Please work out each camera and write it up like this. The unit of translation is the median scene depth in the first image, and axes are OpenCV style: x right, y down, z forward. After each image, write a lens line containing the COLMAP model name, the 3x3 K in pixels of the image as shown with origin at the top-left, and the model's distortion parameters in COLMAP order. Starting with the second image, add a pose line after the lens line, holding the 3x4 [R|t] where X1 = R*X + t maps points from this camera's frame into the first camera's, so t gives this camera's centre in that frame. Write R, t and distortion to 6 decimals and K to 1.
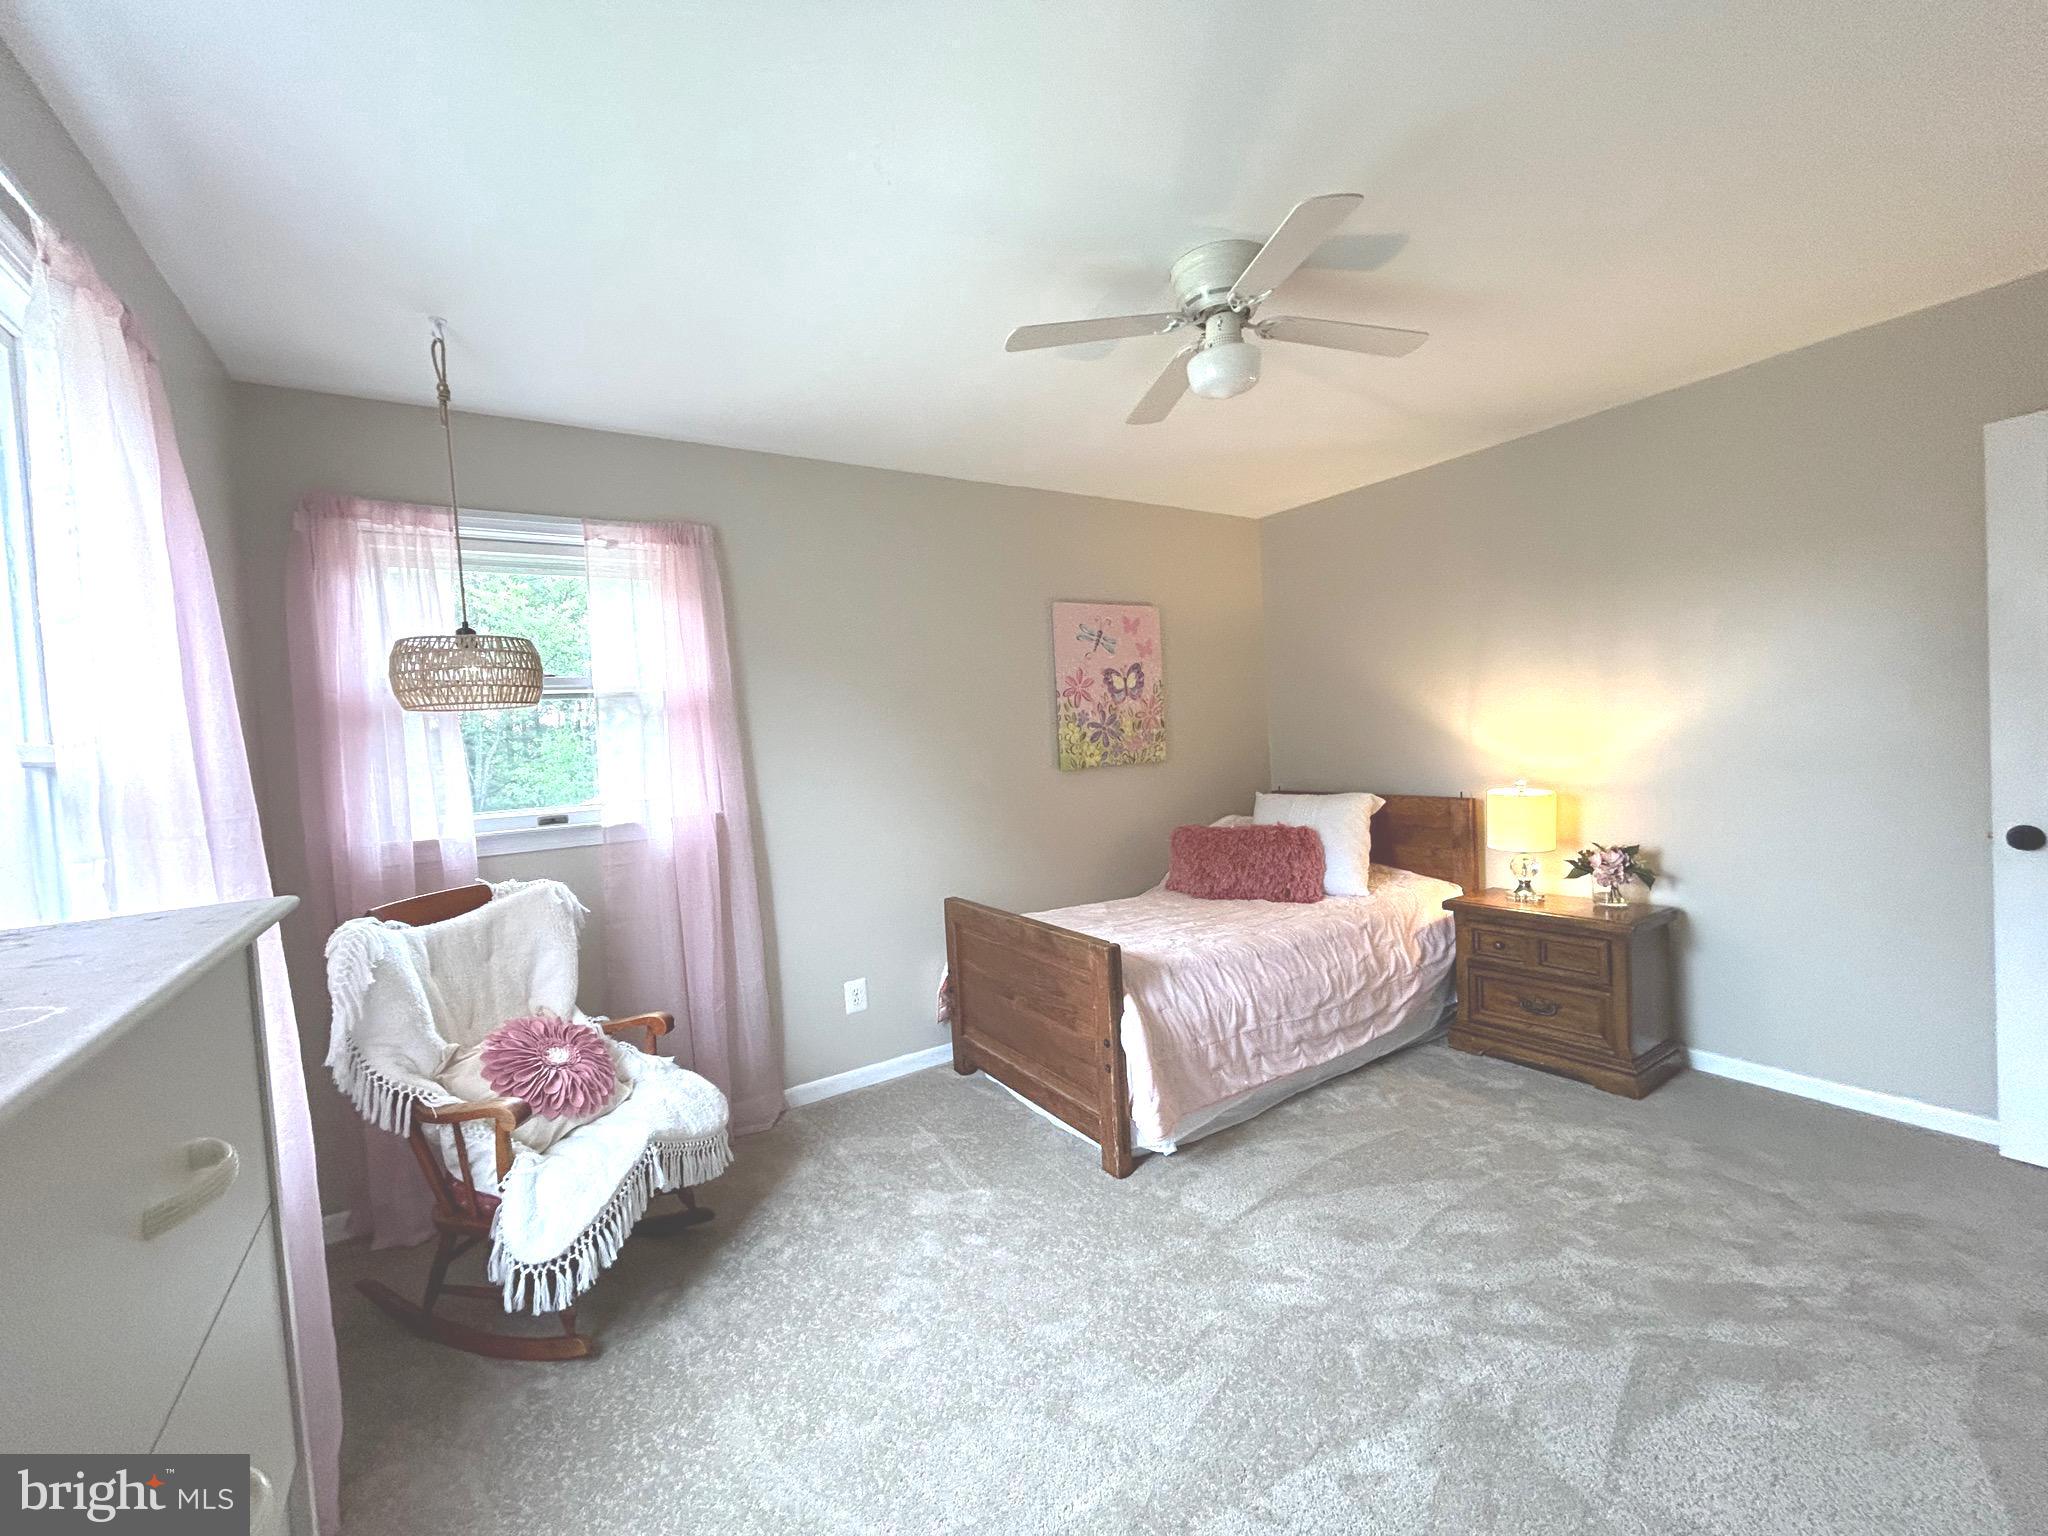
lens RADIAL K [[837.5, 0, 1024.0], [0, 837.5, 768.0], [0, 0, 1]] dist [-0.001233, 0.000178]
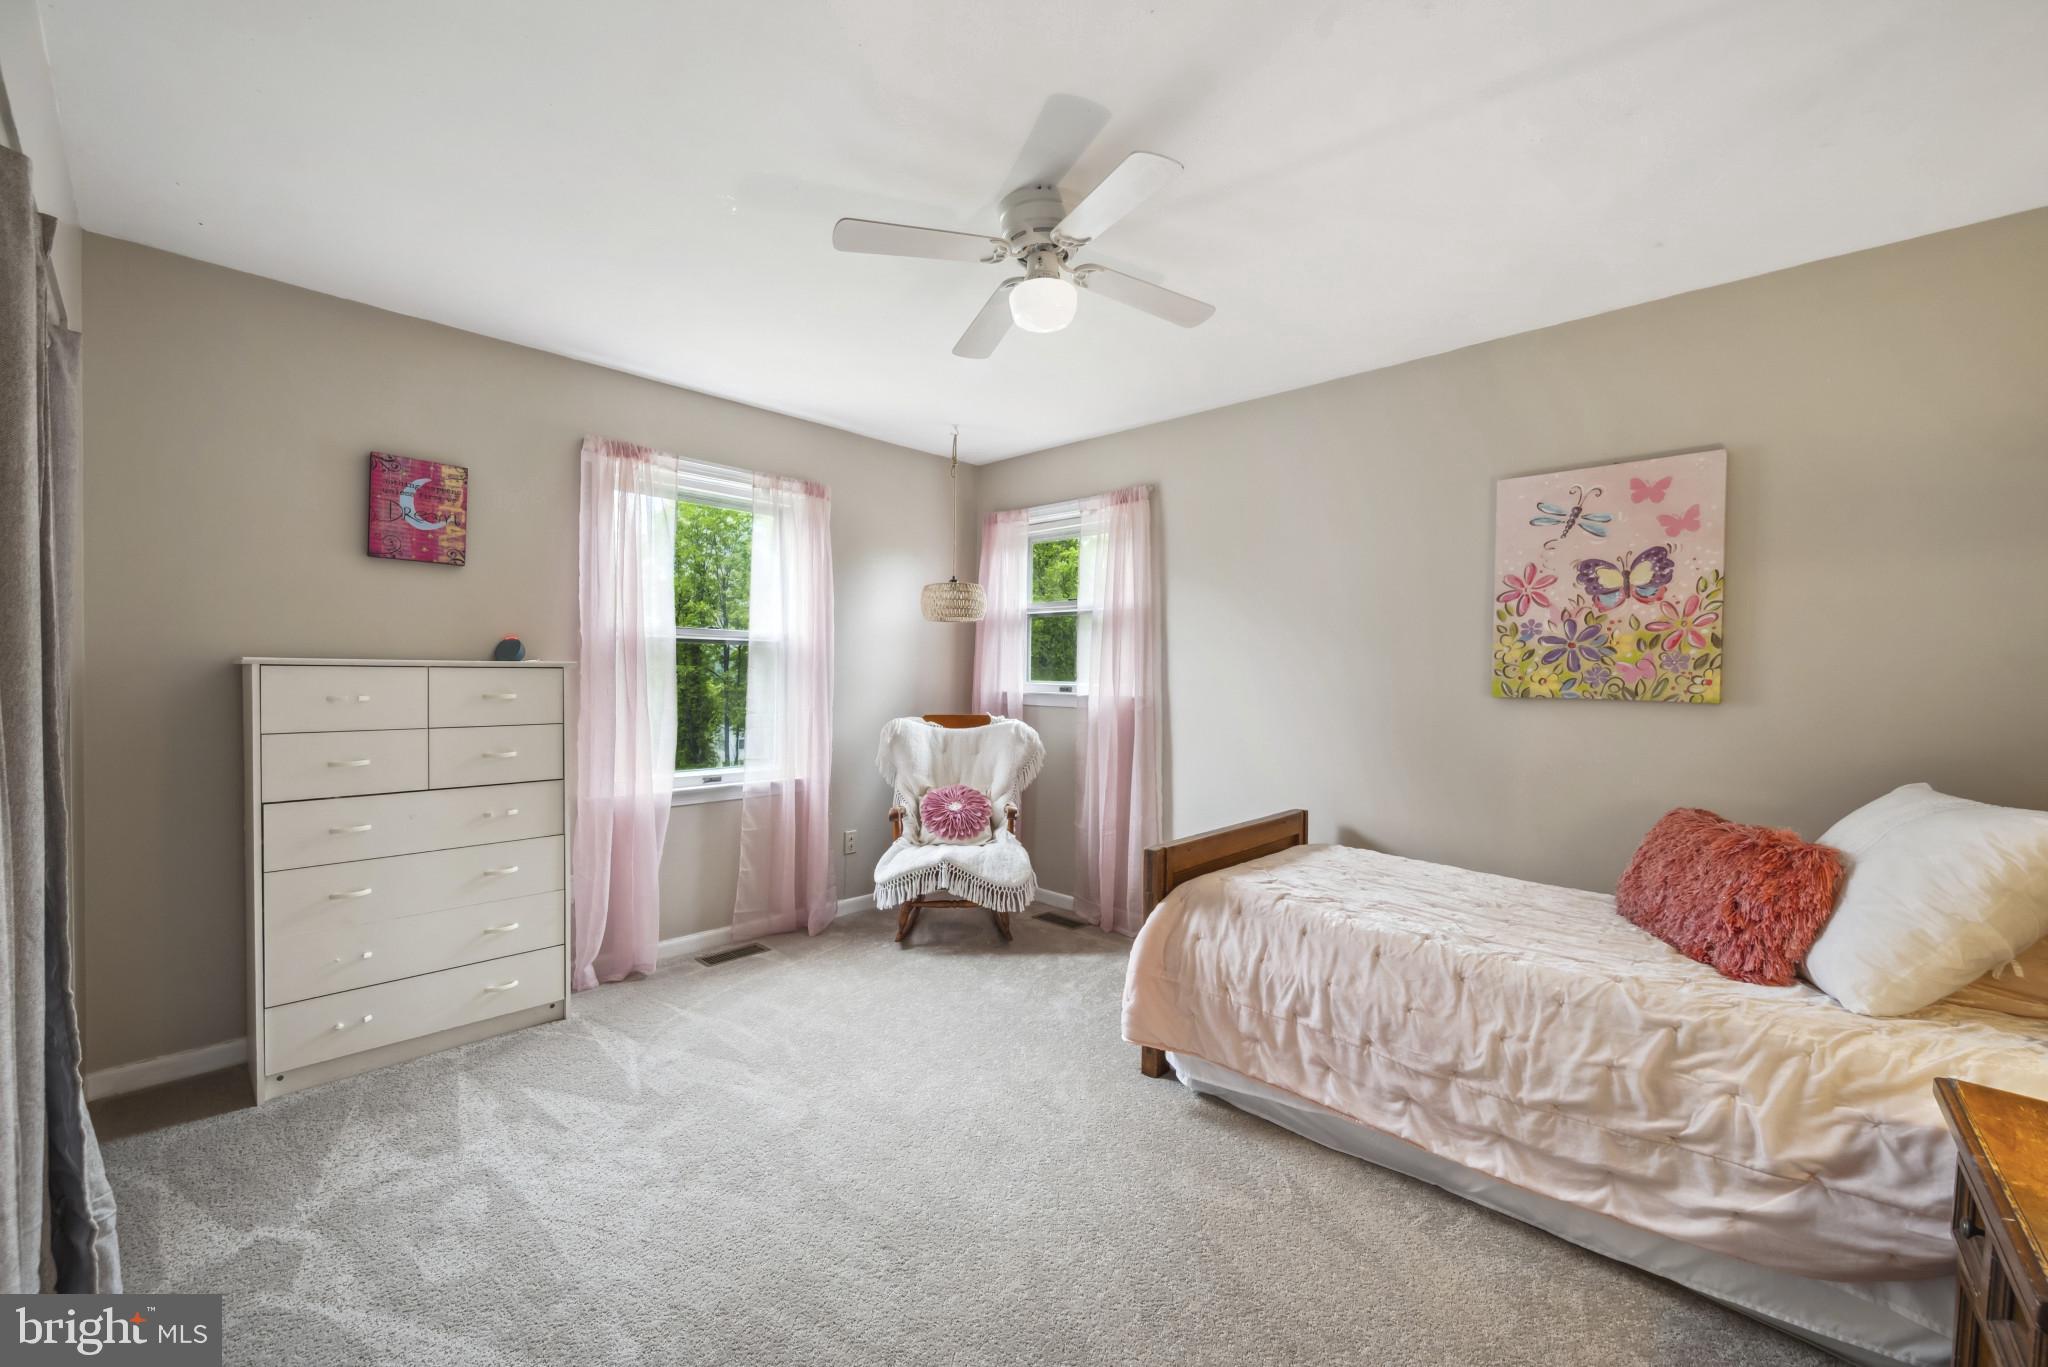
lens RADIAL K [[838.6, 0, 1024.0], [0, 838.6, 683.5], [0, 0, 1]] dist [-0.001844, -0.000086]
pose [[0.212614, 0.072665, -0.974431, 0.710020], [-0.061506, 0.996249, 0.060872, -0.030298], [0.975199, 0.046991, 0.216286, 0.406810]]
